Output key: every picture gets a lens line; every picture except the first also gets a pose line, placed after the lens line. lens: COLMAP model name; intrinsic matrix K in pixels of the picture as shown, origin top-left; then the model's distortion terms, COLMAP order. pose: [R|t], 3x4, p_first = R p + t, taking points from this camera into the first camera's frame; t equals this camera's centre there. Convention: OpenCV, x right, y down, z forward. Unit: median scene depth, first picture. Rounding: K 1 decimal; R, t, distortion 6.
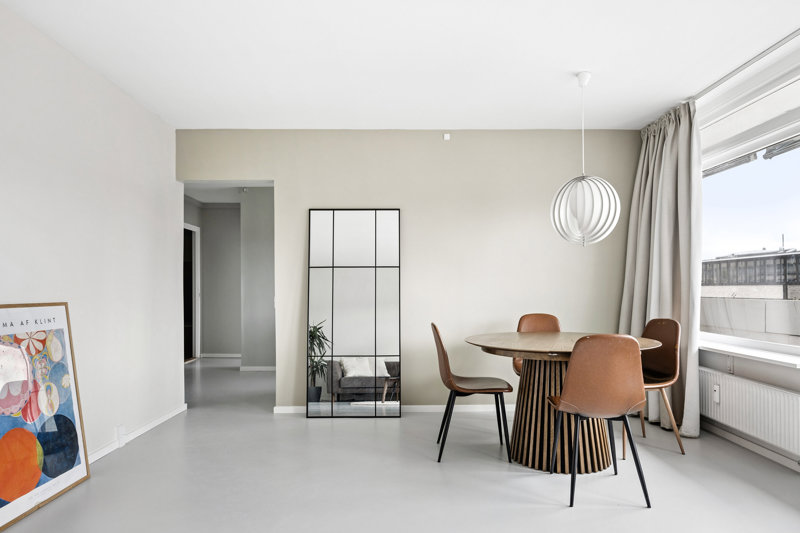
lens RADIAL K [[525.2, 0, 399.9], [0, 525.2, 273.4], [0, 0, 1]] dist [0.006683, -0.002423]
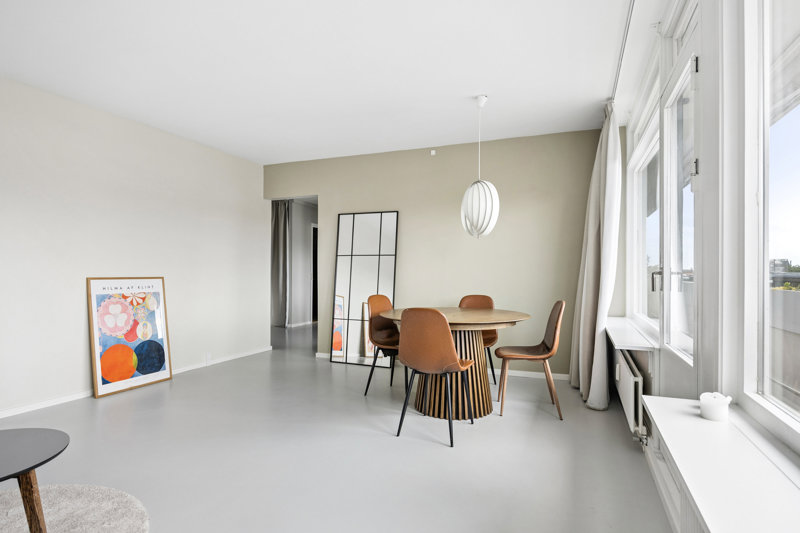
lens RADIAL K [[441.6, 0, 399.6], [0, 441.6, 263.8], [0, 0, 1]] dist [0.005022, 0.000768]
pose [[0.913254, 0.004310, -0.407368, 0.642532], [0.000120, 0.999941, 0.010848, -0.004365], [0.407391, -0.009956, 0.913200, -0.014344]]
